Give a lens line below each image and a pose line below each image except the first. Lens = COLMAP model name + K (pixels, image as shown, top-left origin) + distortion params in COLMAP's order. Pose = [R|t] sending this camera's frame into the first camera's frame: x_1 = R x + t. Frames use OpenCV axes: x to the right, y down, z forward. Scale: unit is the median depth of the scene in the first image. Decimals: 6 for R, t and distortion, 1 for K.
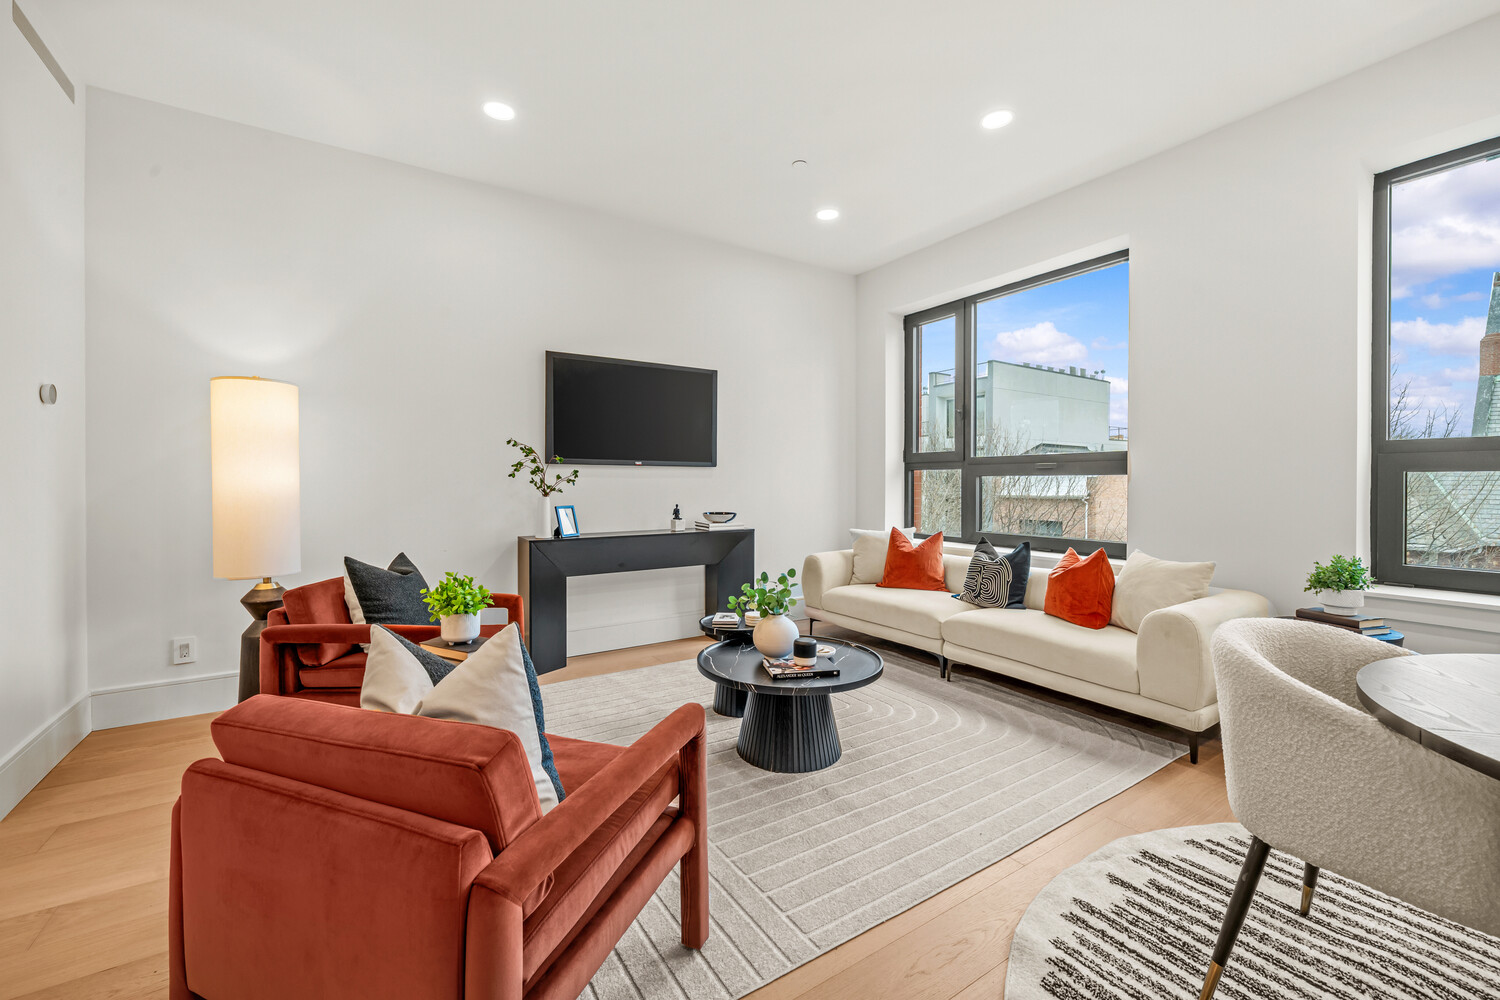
lens RADIAL K [[604.9, 0, 756.2], [0, 604.9, 488.0], [0, 0, 1]] dist [-0.002319, 0.000531]
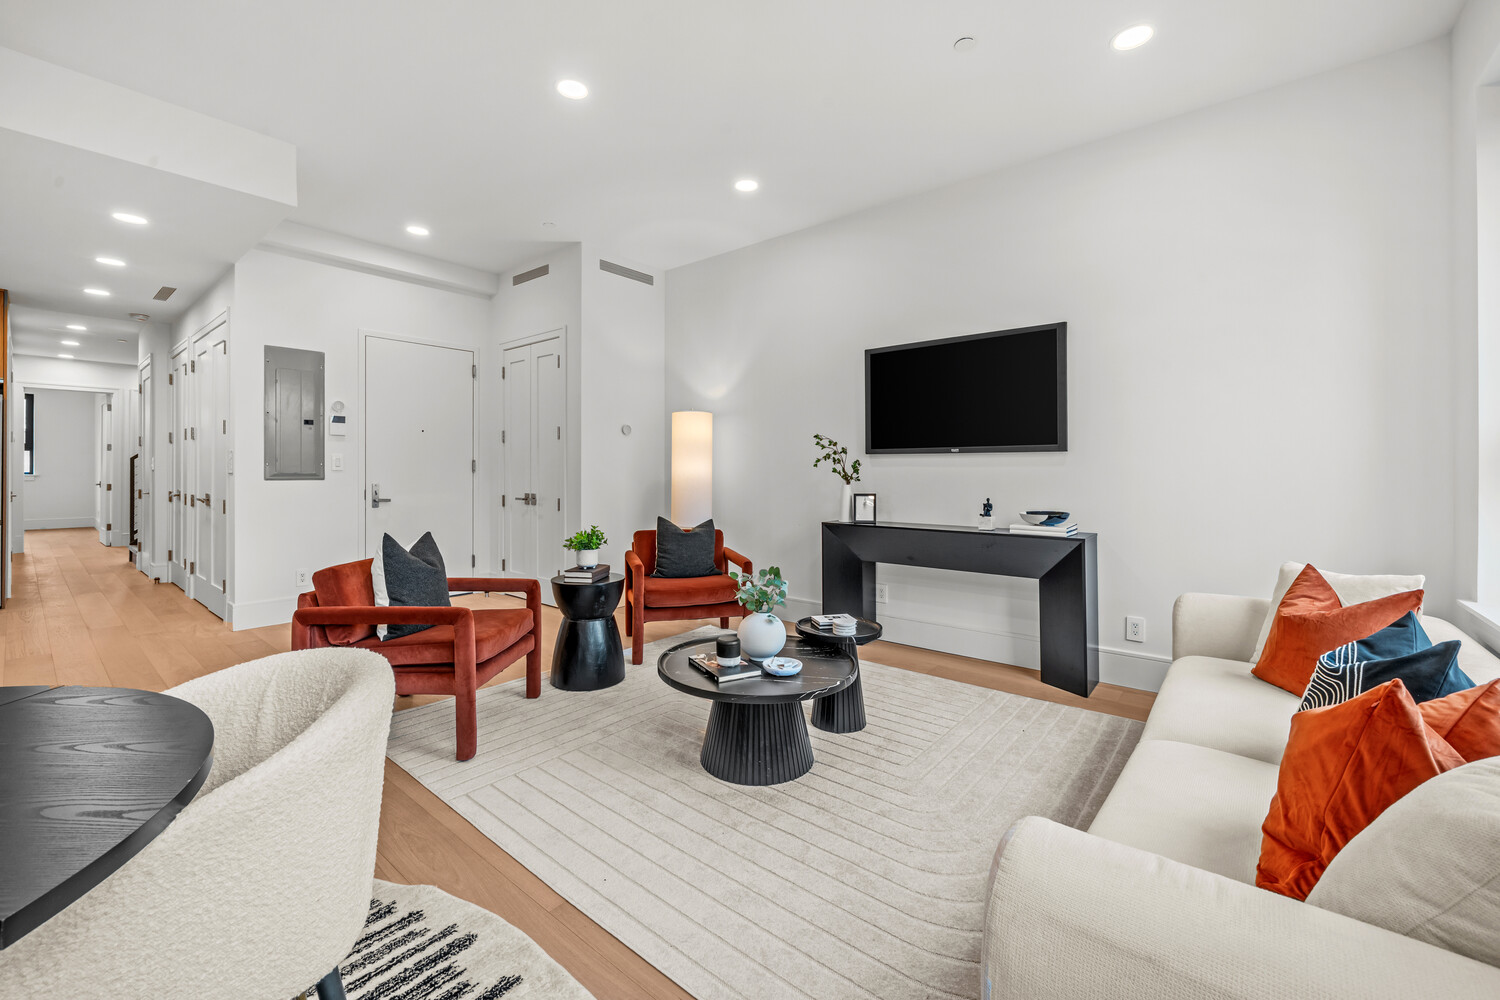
lens RADIAL K [[604.9, 0, 721.9], [0, 604.9, 467.1], [0, 0, 1]] dist [-0.002319, 0.000531]
pose [[0.279424, -0.005312, -0.960153, 0.618622], [-0.010229, 0.999911, -0.008509, -0.005169], [0.960113, 0.012199, 0.279345, 0.452124]]
